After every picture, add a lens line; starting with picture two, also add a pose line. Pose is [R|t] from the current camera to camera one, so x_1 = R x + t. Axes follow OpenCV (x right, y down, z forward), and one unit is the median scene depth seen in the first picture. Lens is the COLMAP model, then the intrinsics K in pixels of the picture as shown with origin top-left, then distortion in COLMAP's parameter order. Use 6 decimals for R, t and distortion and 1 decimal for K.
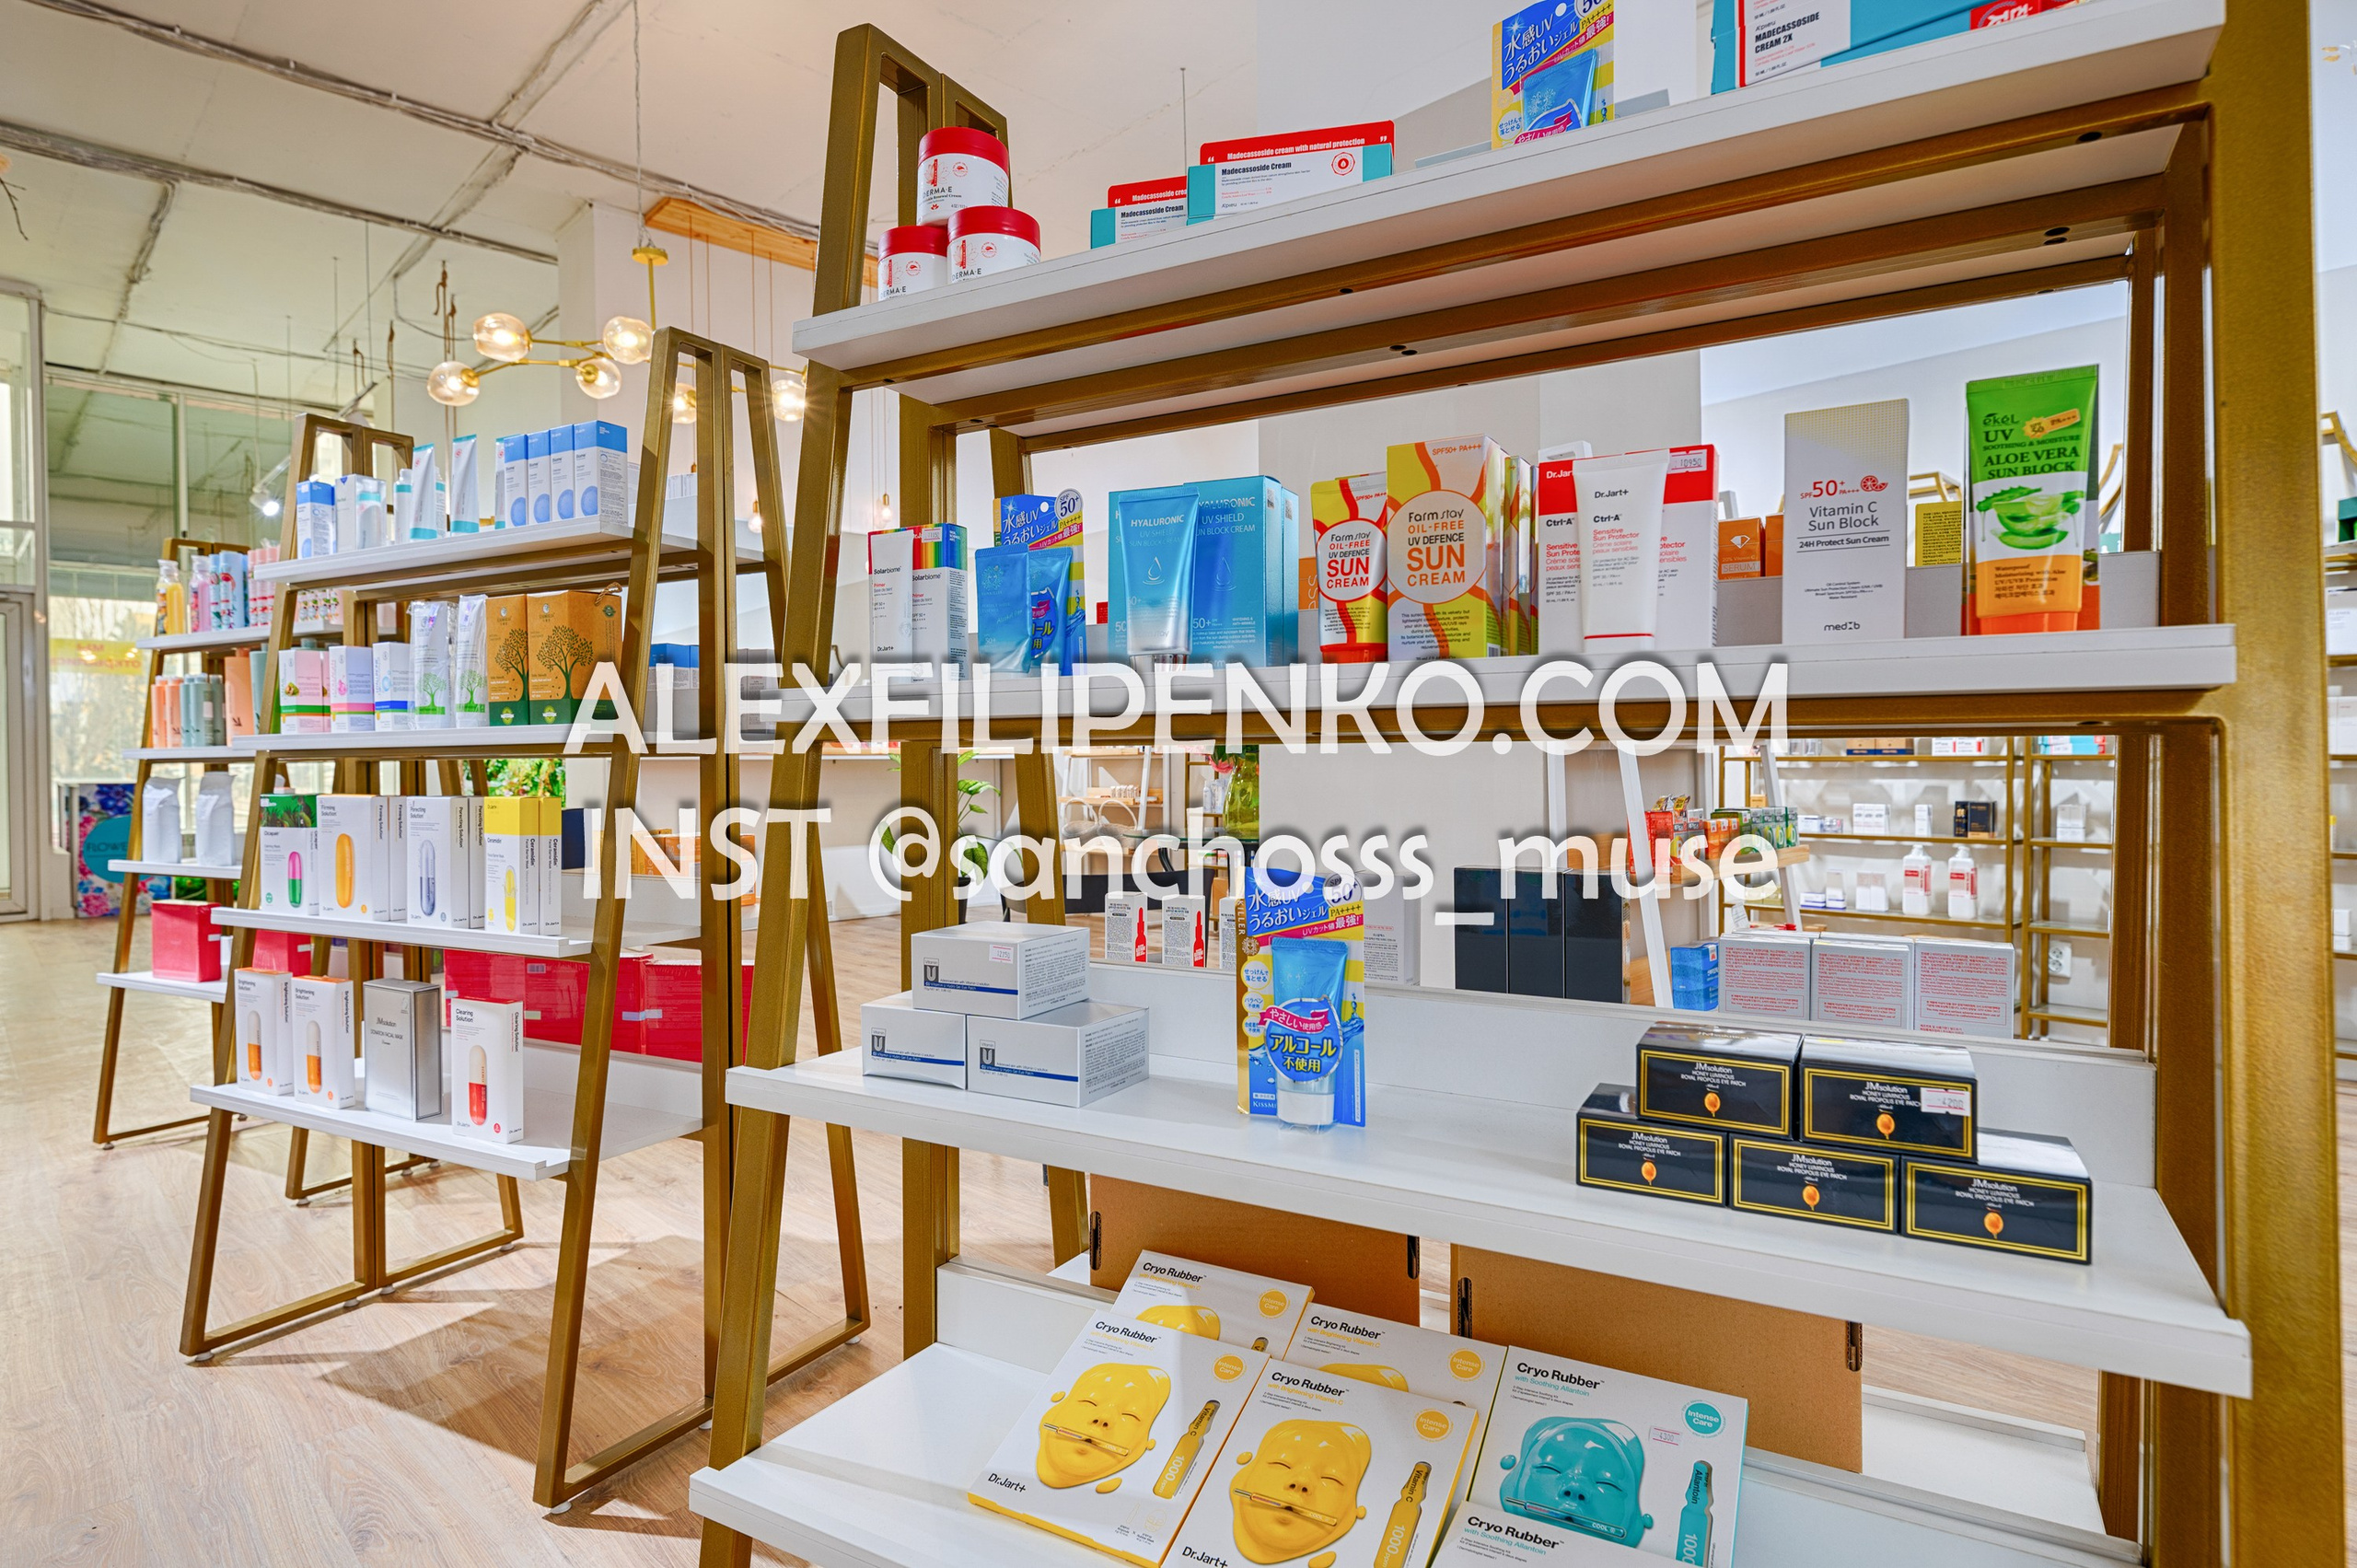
lens RADIAL K [[1276.0, 0, 1163.5], [0, 1276.0, 789.8], [0, 0, 1]] dist [0.002715, 0.000860]
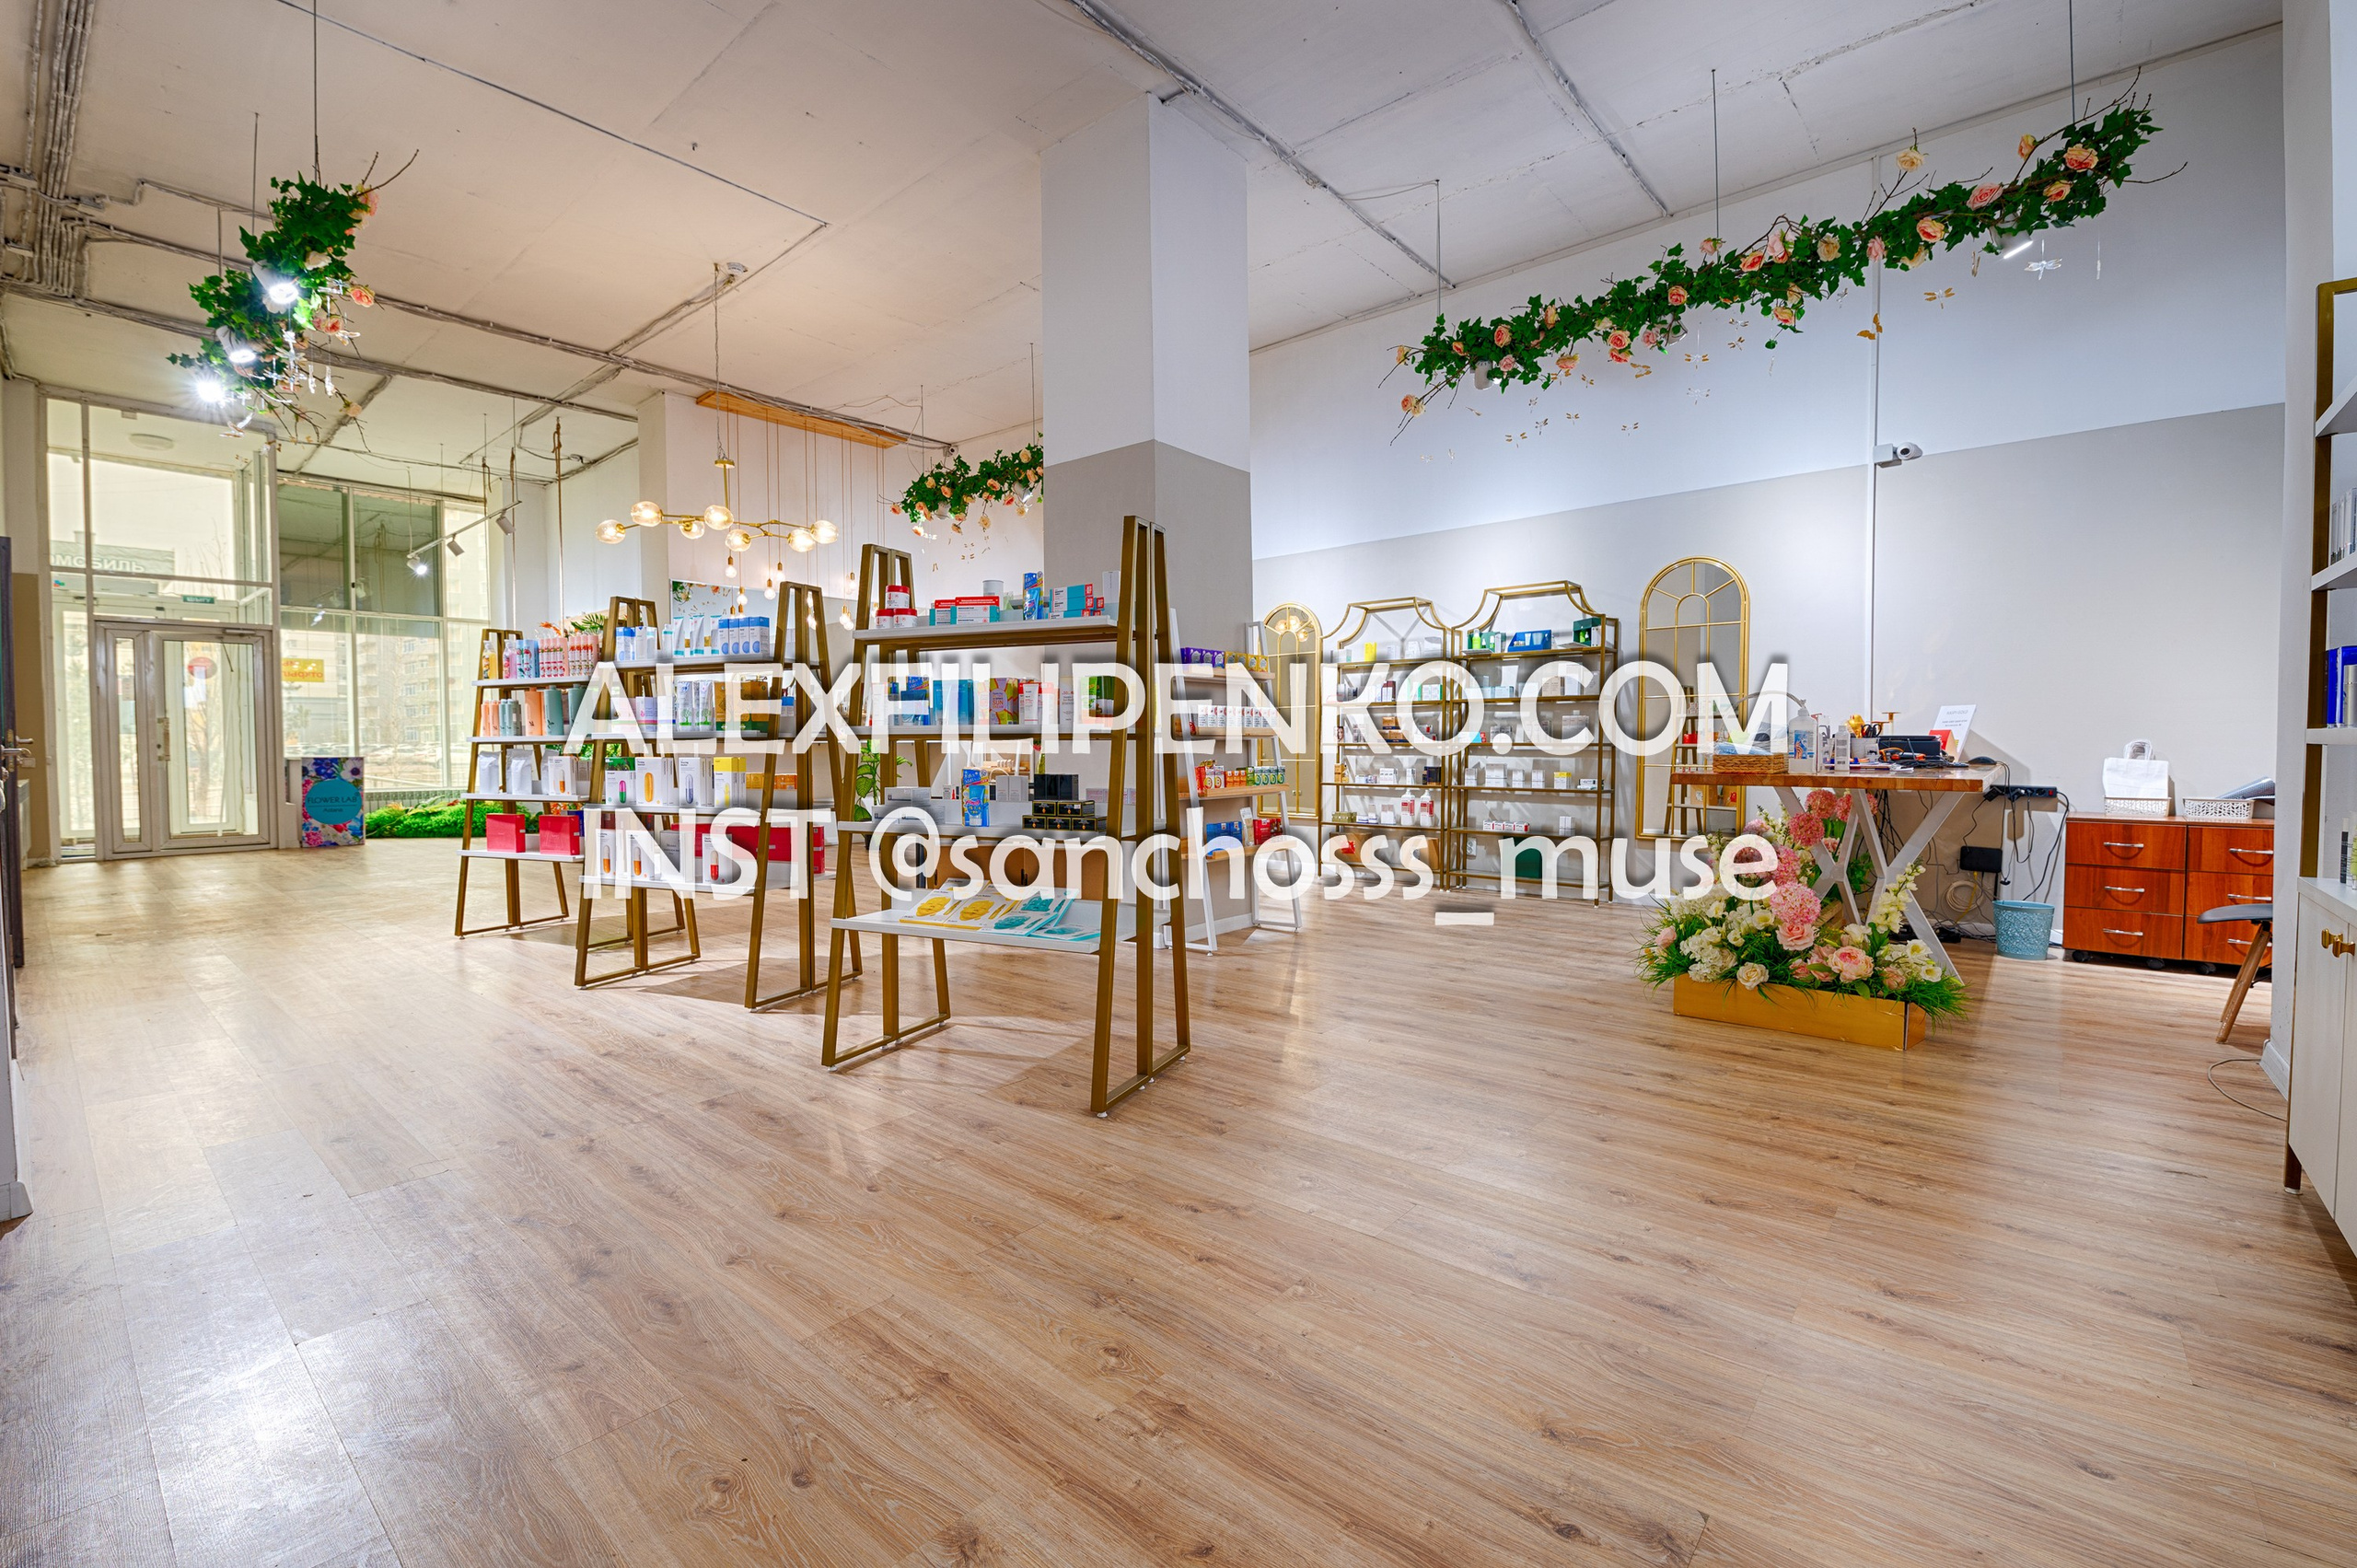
lens RADIAL K [[1010.4, 0, 1171.7], [0, 1010.4, 780.5], [0, 0, 1]] dist [-0.001883, -0.008927]
pose [[0.994920, -0.000327, 0.100670, 0.080160], [-0.000980, 0.999916, 0.012931, 0.010096], [-0.100666, -0.012964, 0.994836, -0.474424]]
